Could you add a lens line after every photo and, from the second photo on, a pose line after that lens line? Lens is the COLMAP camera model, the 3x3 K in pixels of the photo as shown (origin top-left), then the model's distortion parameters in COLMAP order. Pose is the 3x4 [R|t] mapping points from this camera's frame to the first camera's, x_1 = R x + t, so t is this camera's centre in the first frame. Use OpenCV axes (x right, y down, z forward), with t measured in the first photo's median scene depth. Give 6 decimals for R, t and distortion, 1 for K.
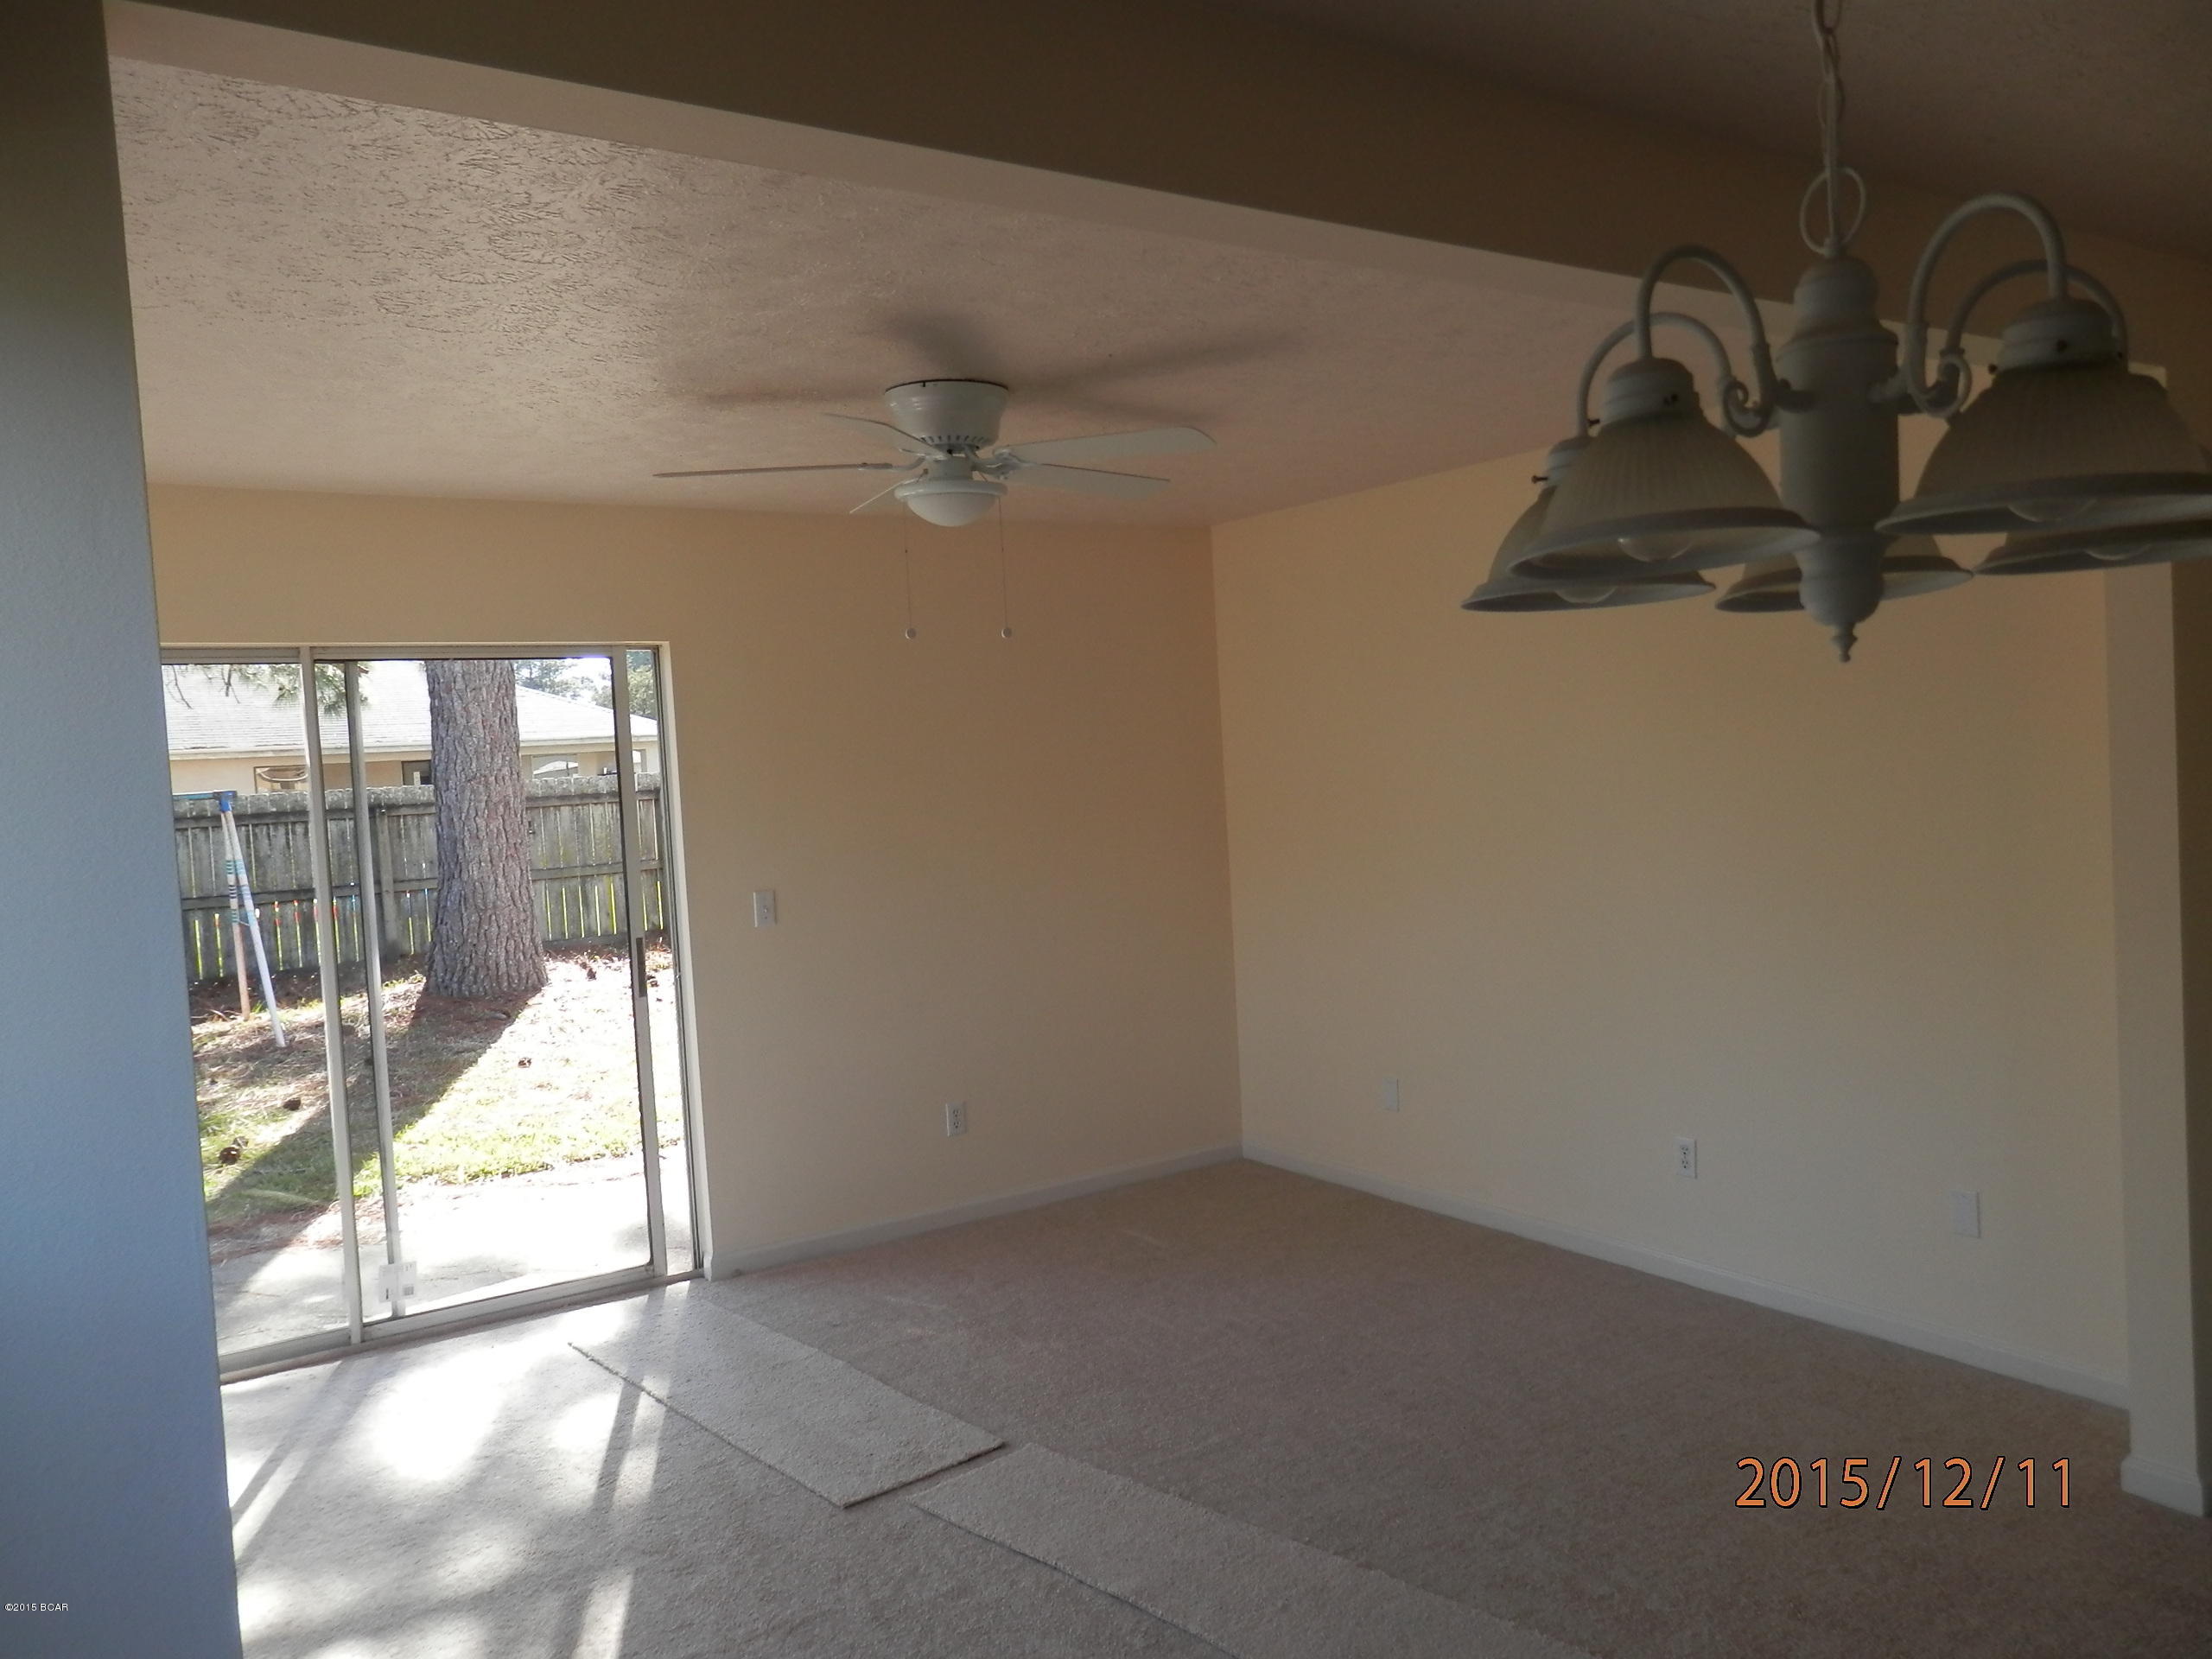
lens RADIAL K [[1630.5, 0, 1106.0], [0, 1630.5, 829.5], [0, 0, 1]] dist [0.006457, 0.001891]
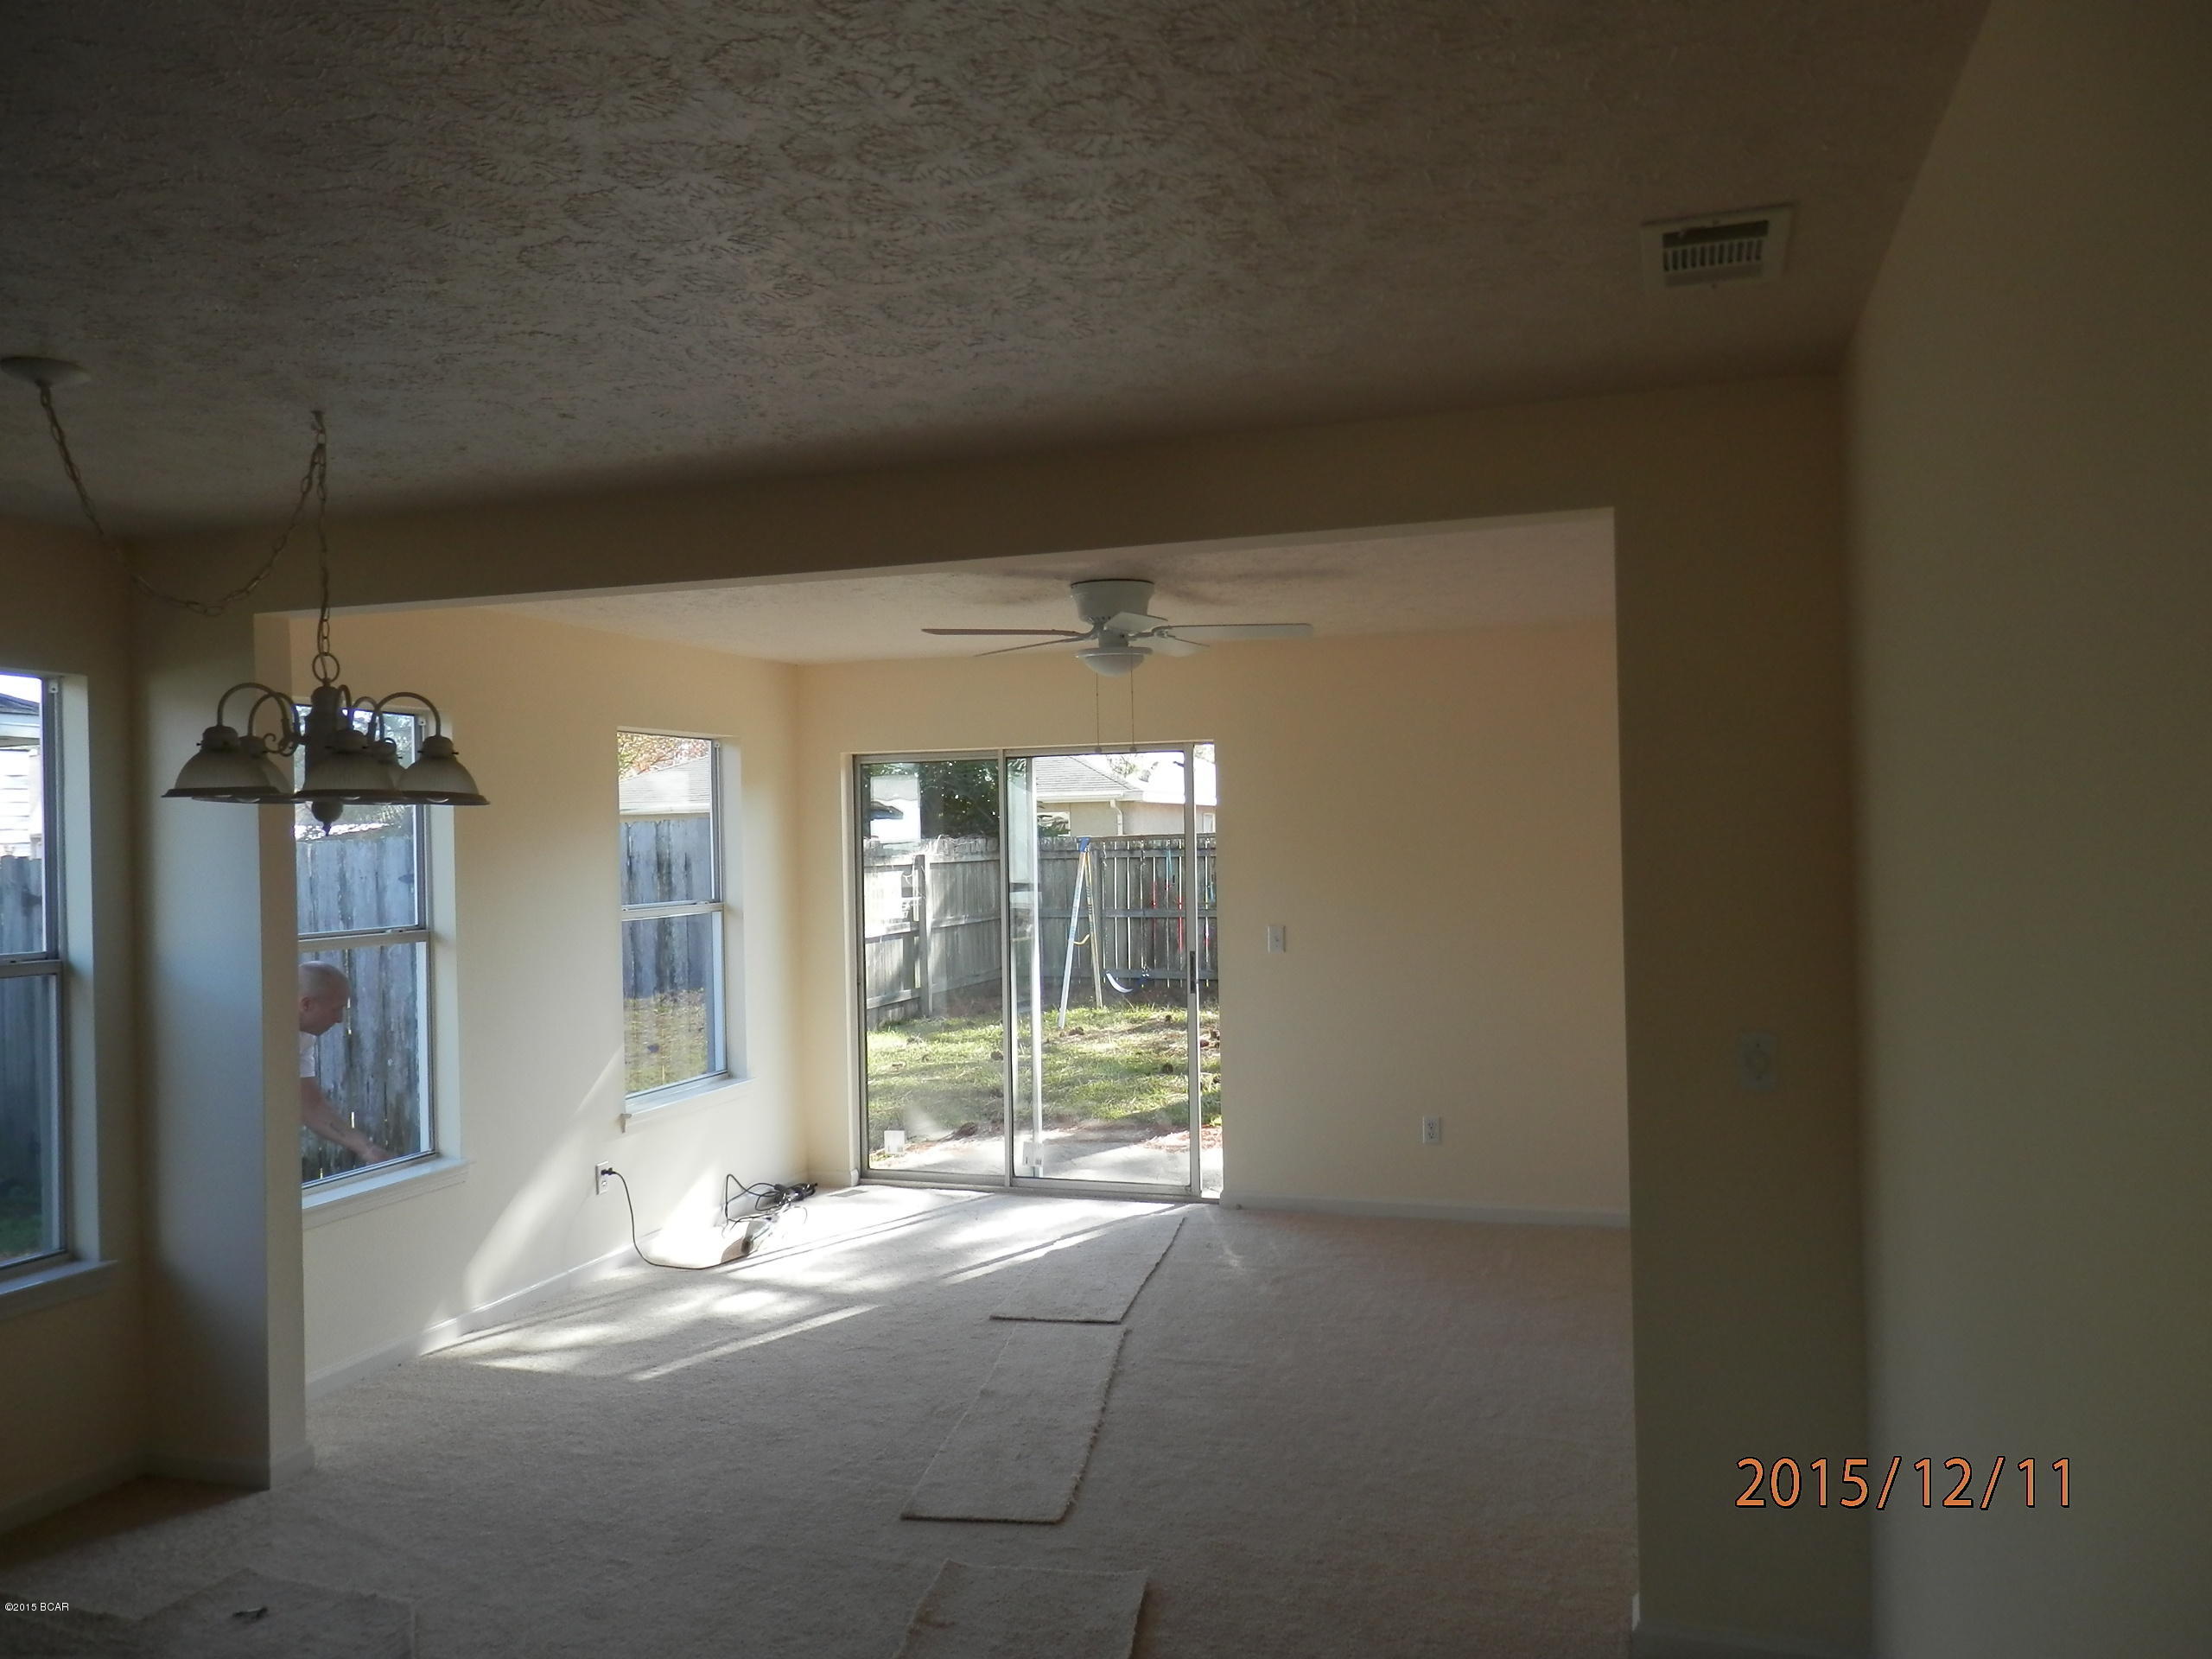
lens RADIAL K [[1630.5, 0, 1106.0], [0, 1630.5, 829.5], [0, 0, 1]] dist [0.006457, 0.001891]
pose [[0.616990, 0.036054, -0.786145, 0.746900], [-0.045099, 0.998928, 0.010418, -0.048058], [0.785678, 0.029026, 0.617954, 0.073560]]
